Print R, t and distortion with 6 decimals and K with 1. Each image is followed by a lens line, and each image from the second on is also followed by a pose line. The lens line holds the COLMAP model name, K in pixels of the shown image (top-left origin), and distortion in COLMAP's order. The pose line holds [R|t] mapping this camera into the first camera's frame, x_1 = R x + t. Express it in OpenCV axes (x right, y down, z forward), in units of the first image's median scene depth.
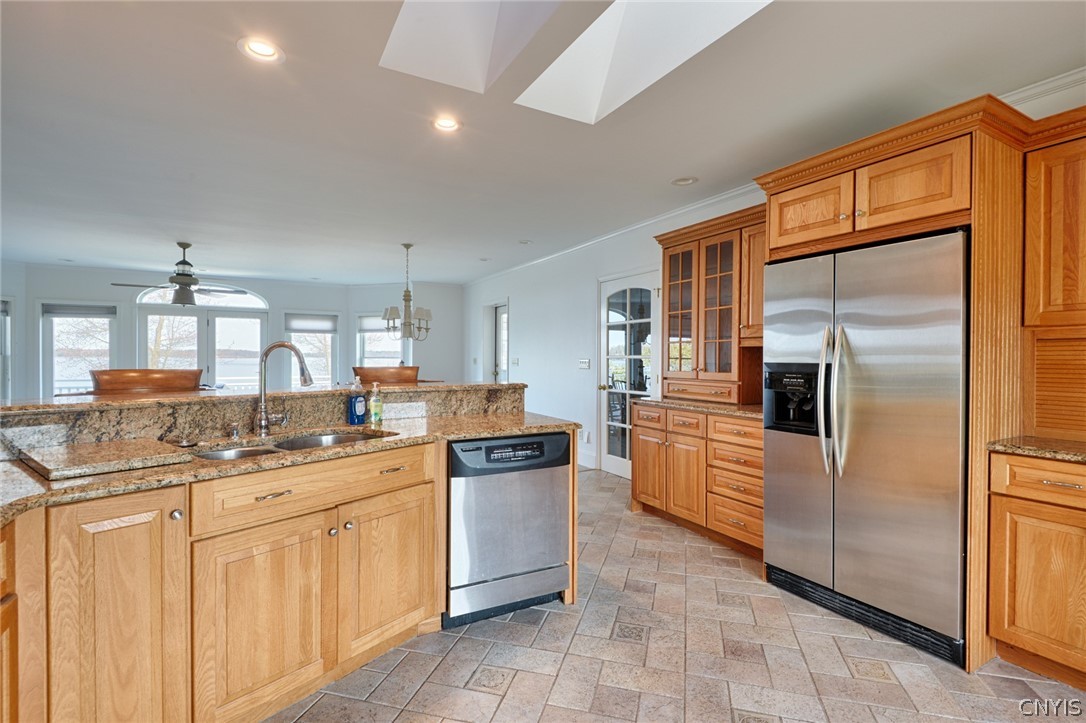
lens RADIAL K [[510.2, 0, 545.5], [0, 510.2, 362.3], [0, 0, 1]] dist [0.013909, -0.002694]
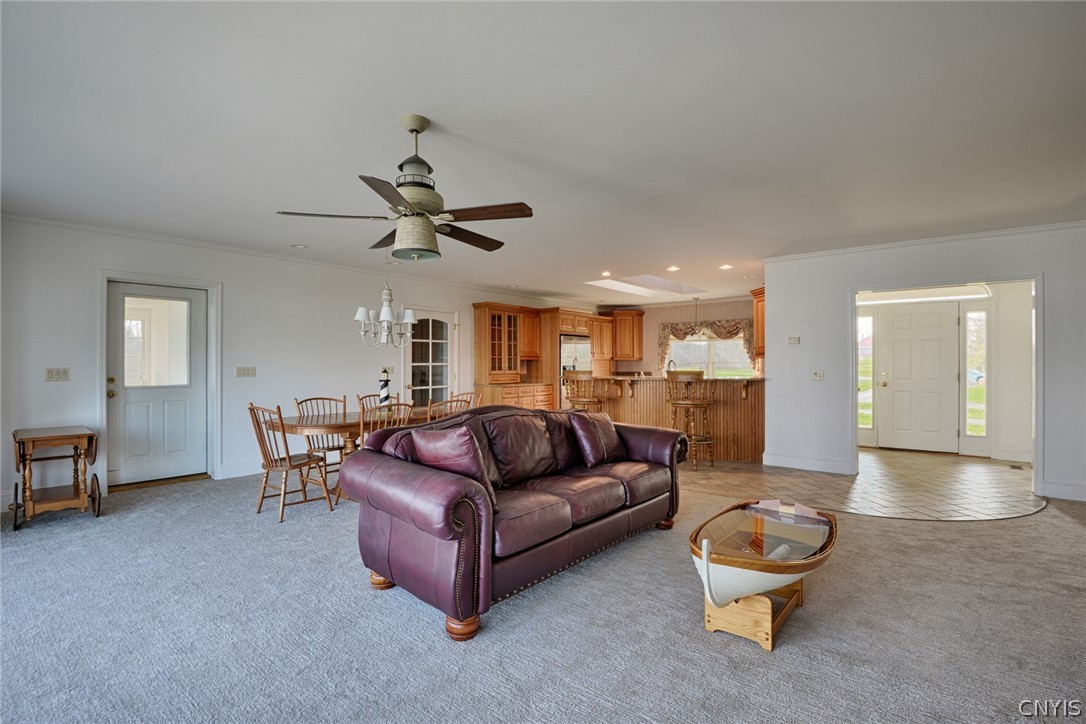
lens RADIAL K [[502.6, 0, 550.5], [0, 502.6, 361.3], [0, 0, 1]] dist [0.018769, -0.004621]
pose [[-0.370851, -0.000608, 0.928692, -1.183929], [0.011751, 0.999917, 0.005347, -0.020946], [-0.928618, 0.012896, -0.370813, 1.057901]]
